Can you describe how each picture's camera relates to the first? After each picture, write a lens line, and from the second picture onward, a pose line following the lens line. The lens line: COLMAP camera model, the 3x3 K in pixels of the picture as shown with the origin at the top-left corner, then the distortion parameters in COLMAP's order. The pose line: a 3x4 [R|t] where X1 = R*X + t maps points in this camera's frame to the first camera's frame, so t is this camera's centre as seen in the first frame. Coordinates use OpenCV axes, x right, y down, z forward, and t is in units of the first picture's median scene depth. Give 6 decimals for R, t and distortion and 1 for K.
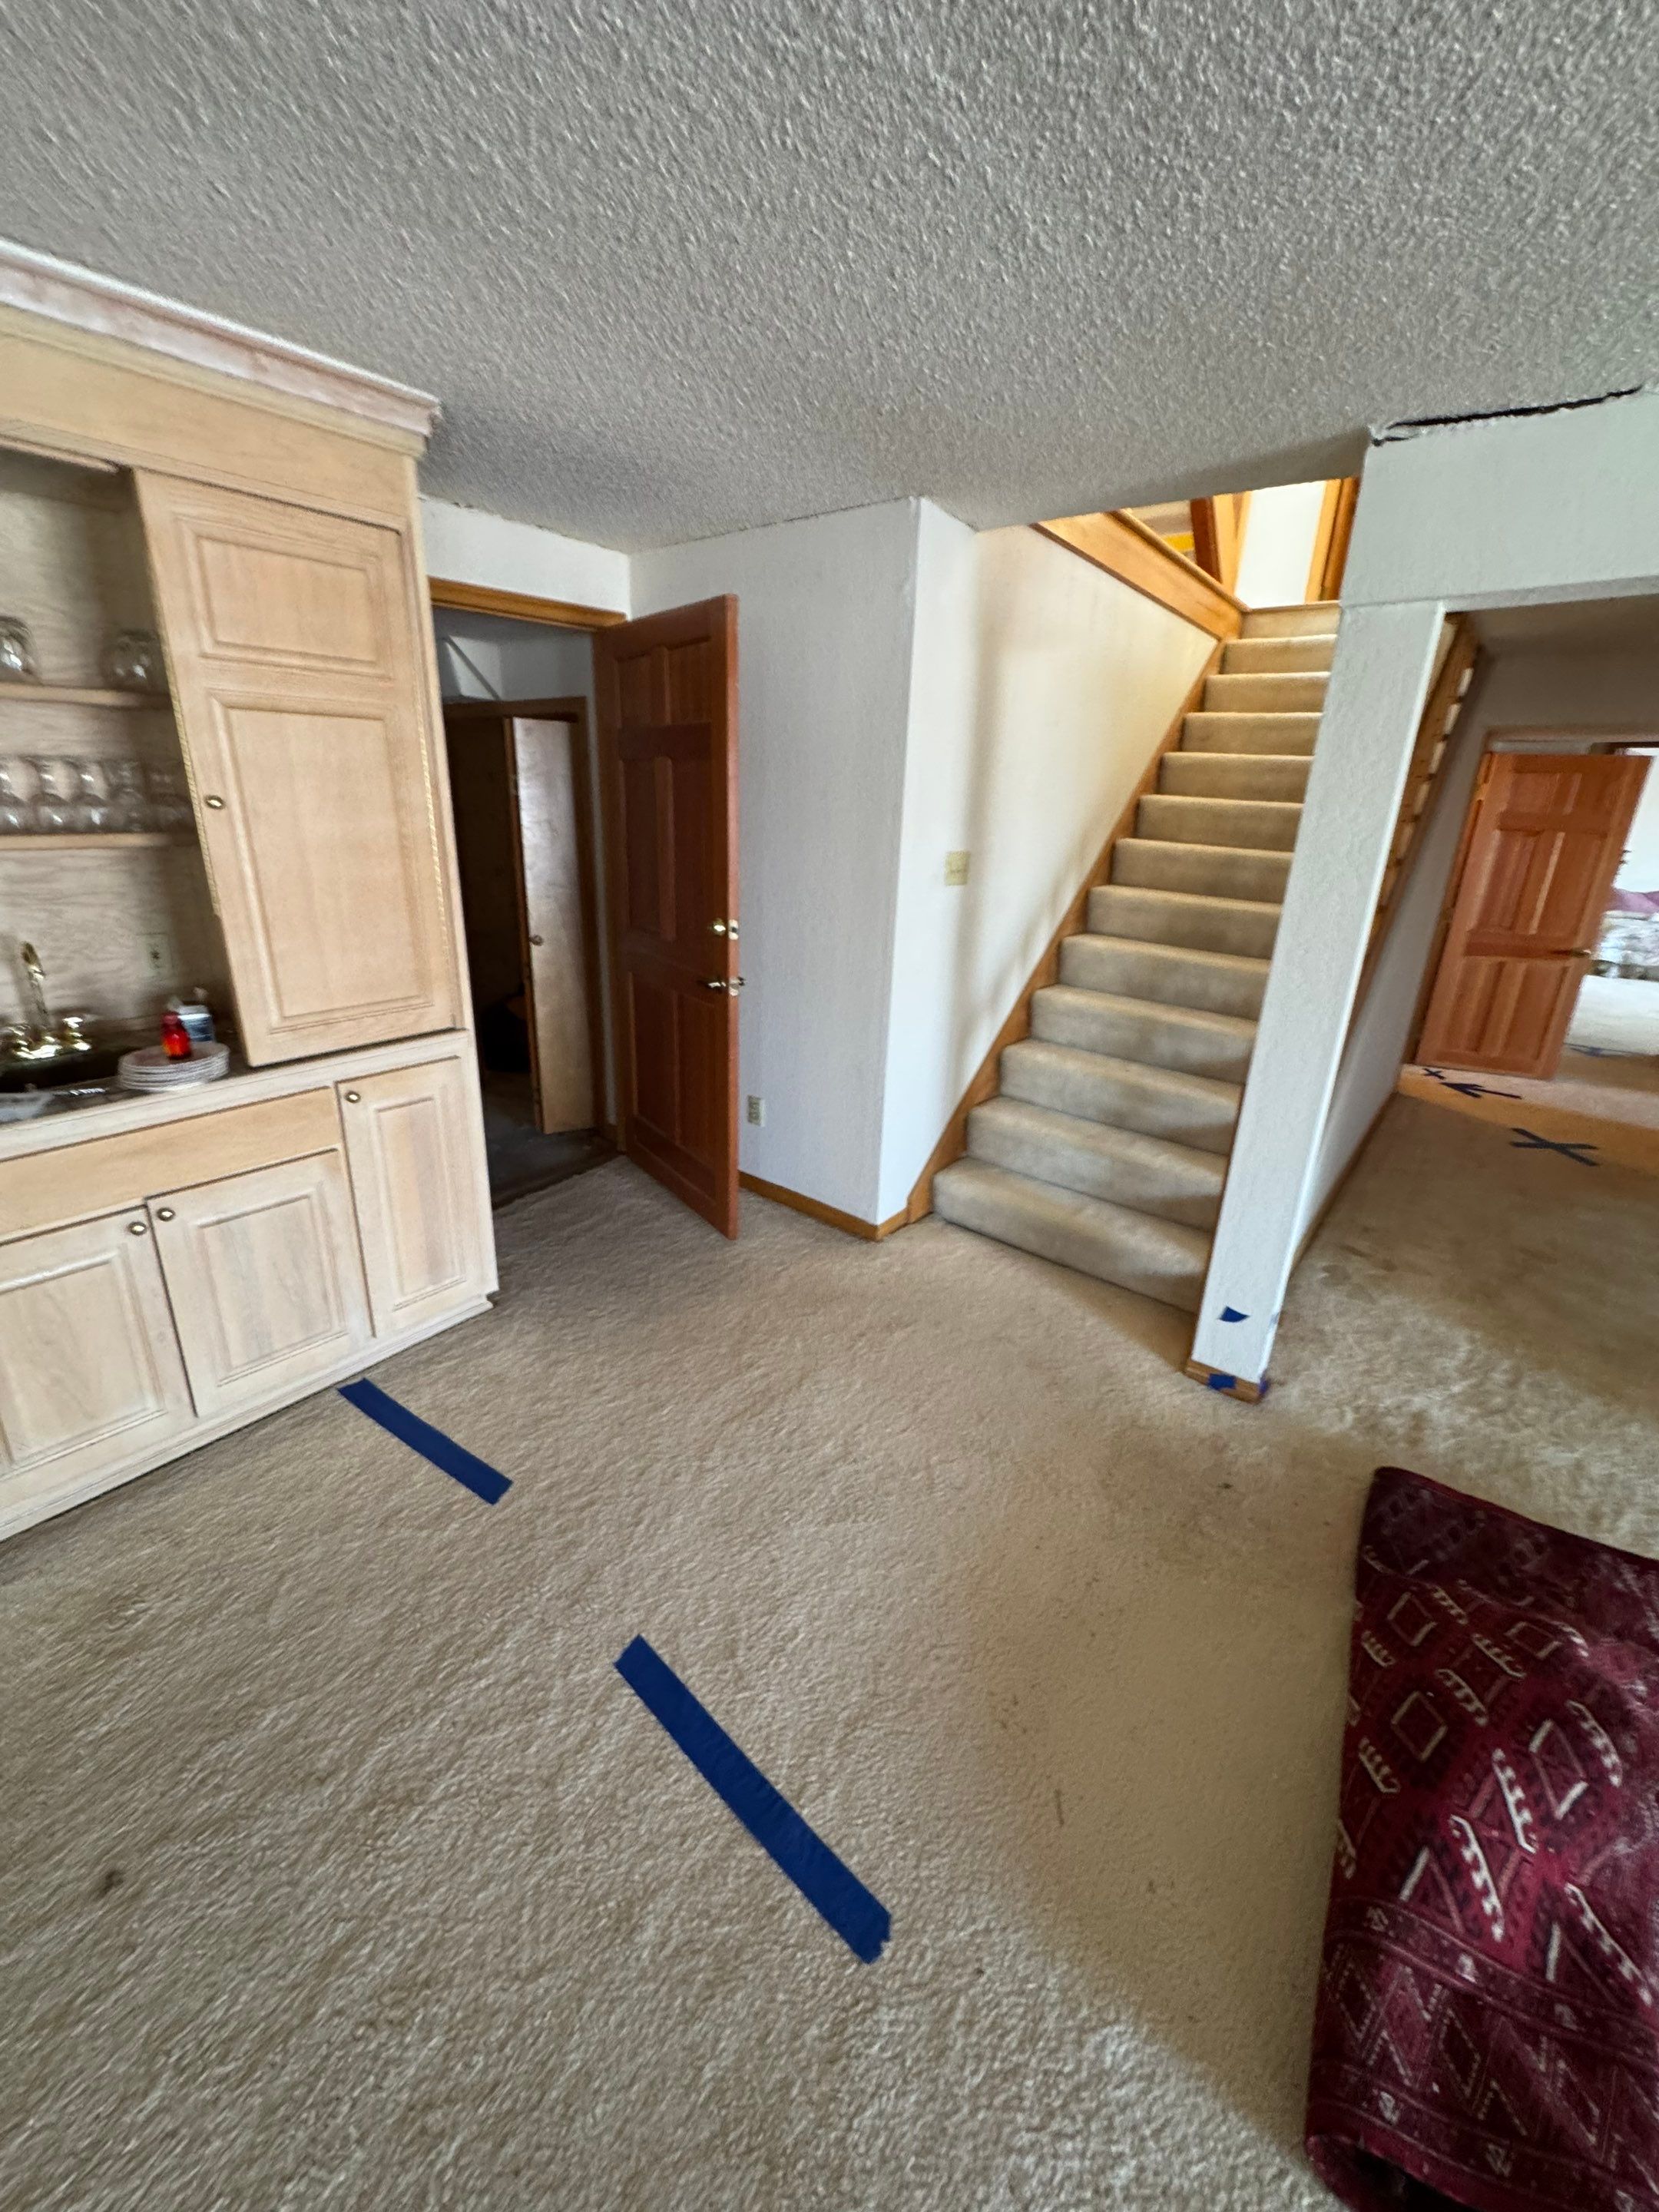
lens RADIAL K [[881.2, 0, 825.6], [0, 881.2, 1103.5], [0, 0, 1]] dist [-0.000920, 0.000291]
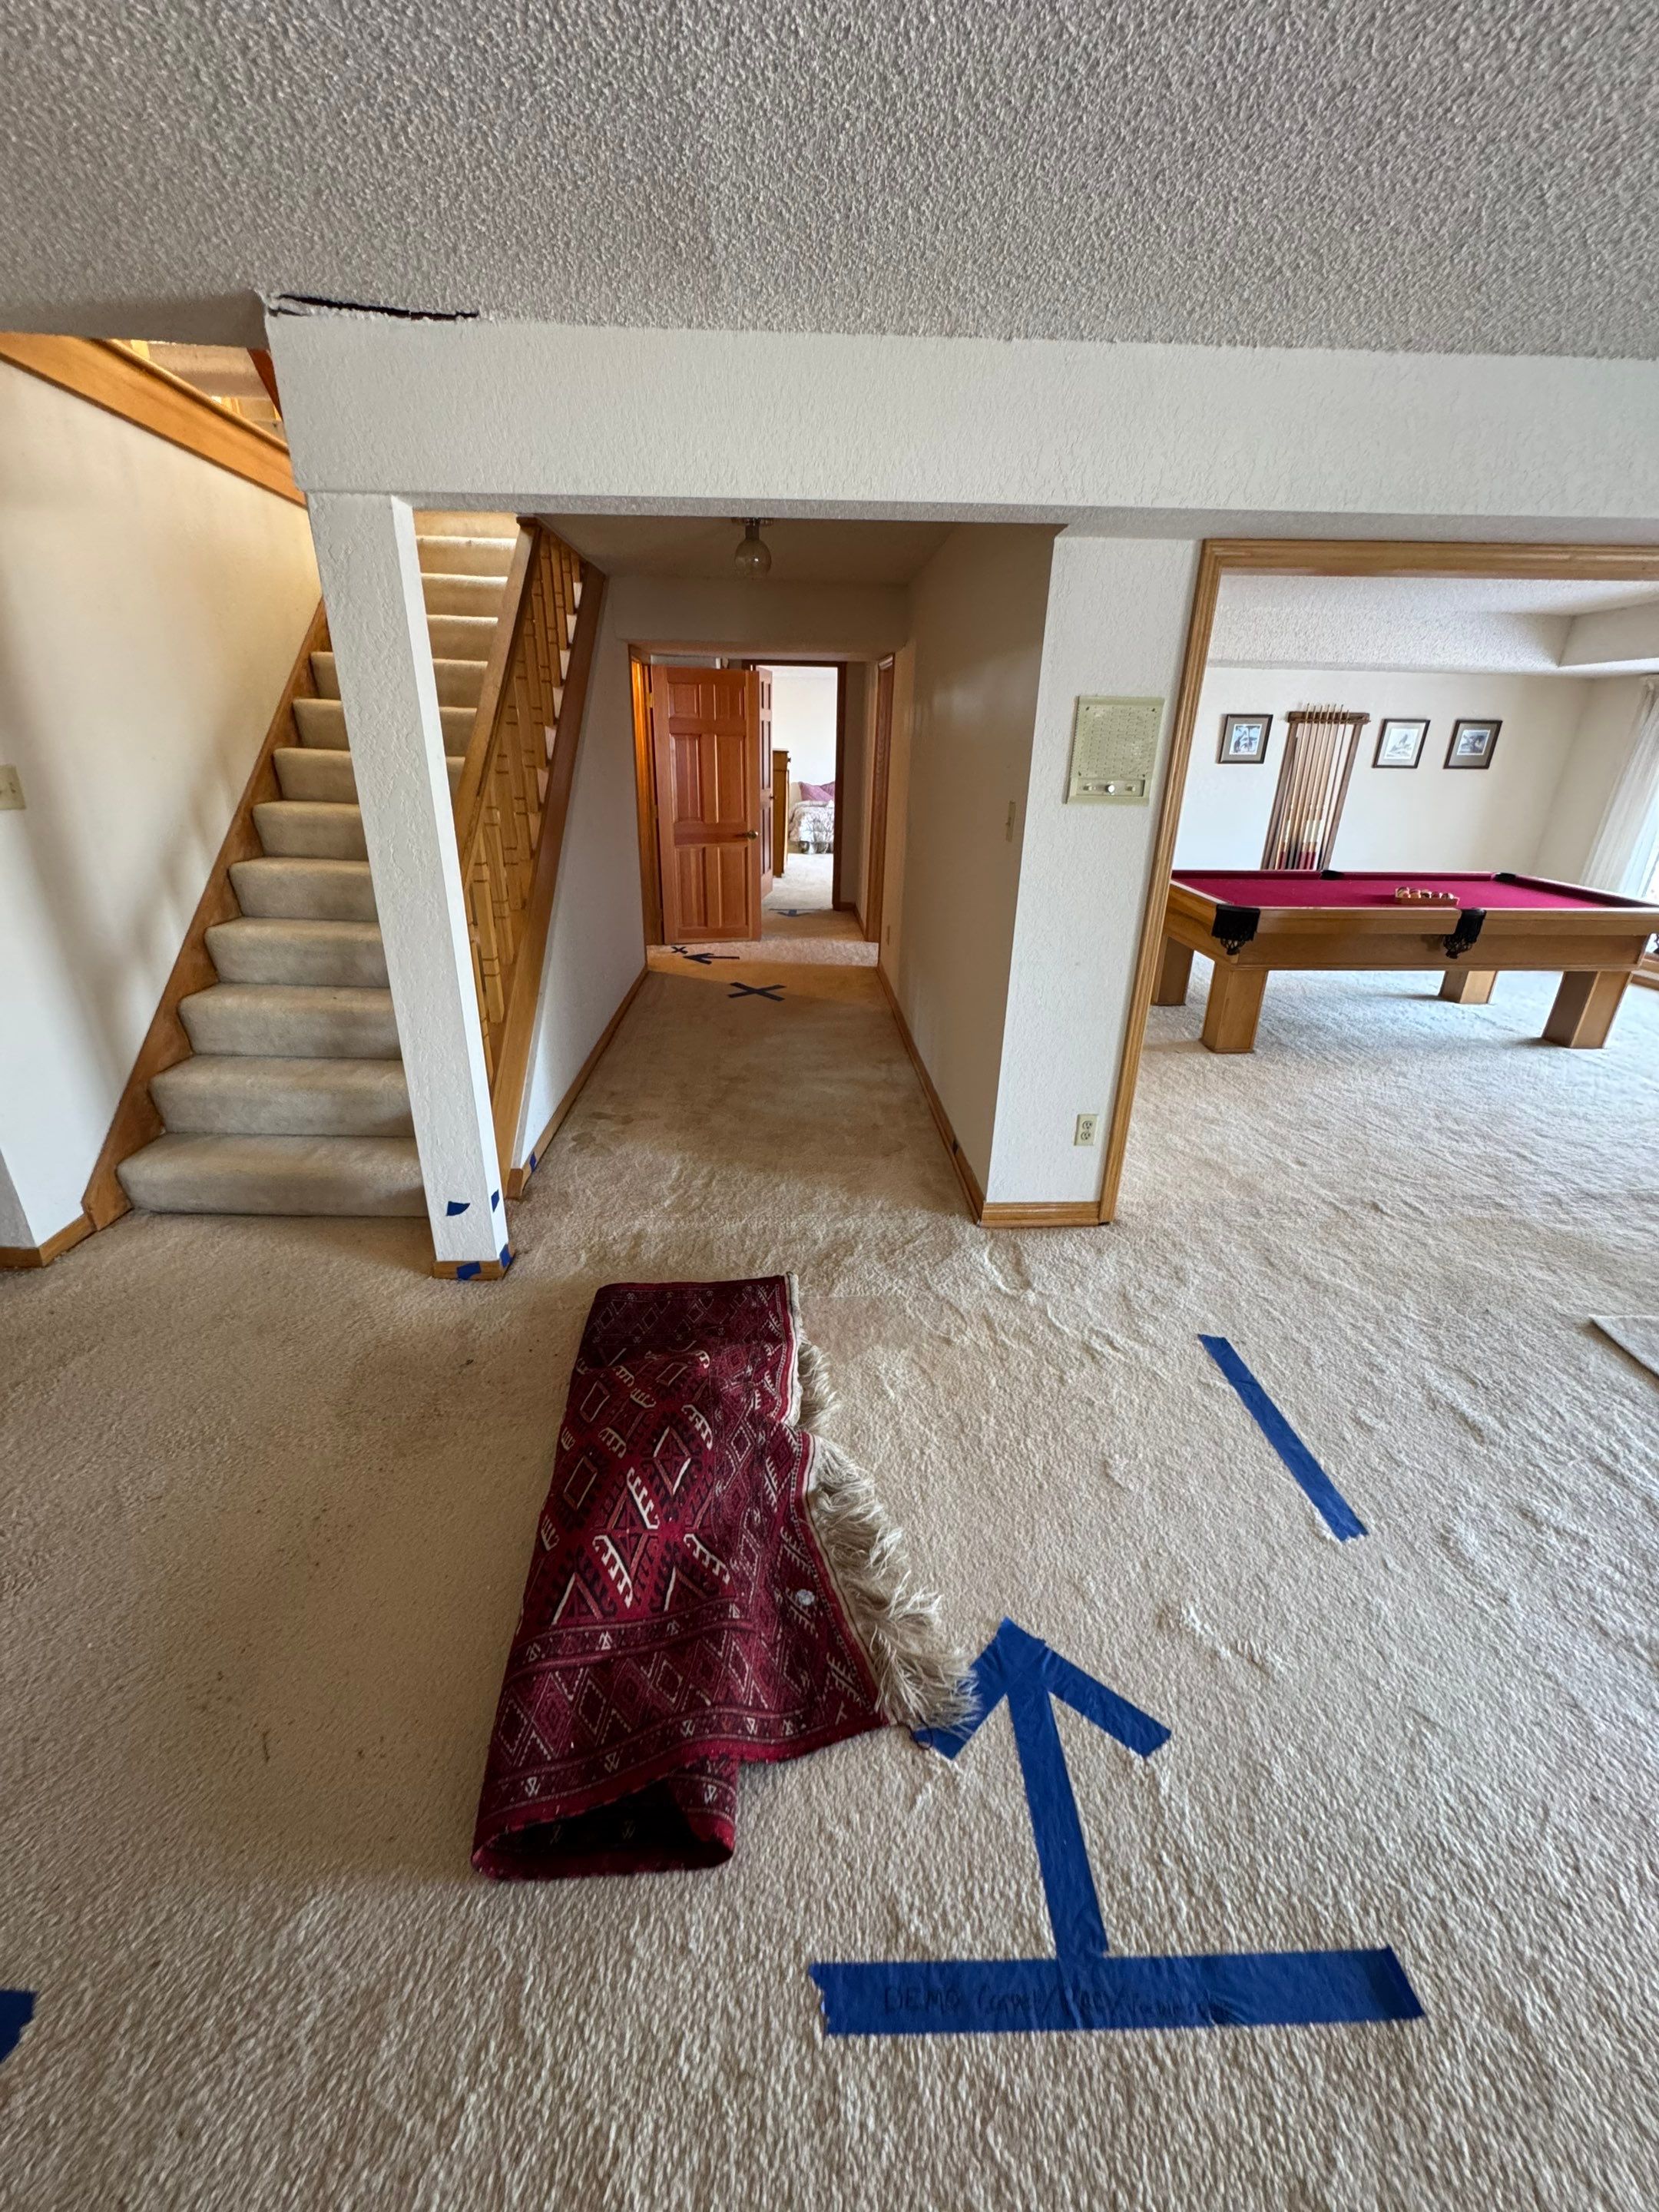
lens RADIAL K [[881.2, 0, 831.7], [0, 881.2, 1105.2], [0, 0, 1]] dist [-0.000920, 0.000291]
pose [[0.761238, -0.266457, 0.591201, 0.198937], [0.215466, 0.963815, 0.156959, 0.050338], [-0.611630, 0.007901, 0.791104, -0.095429]]
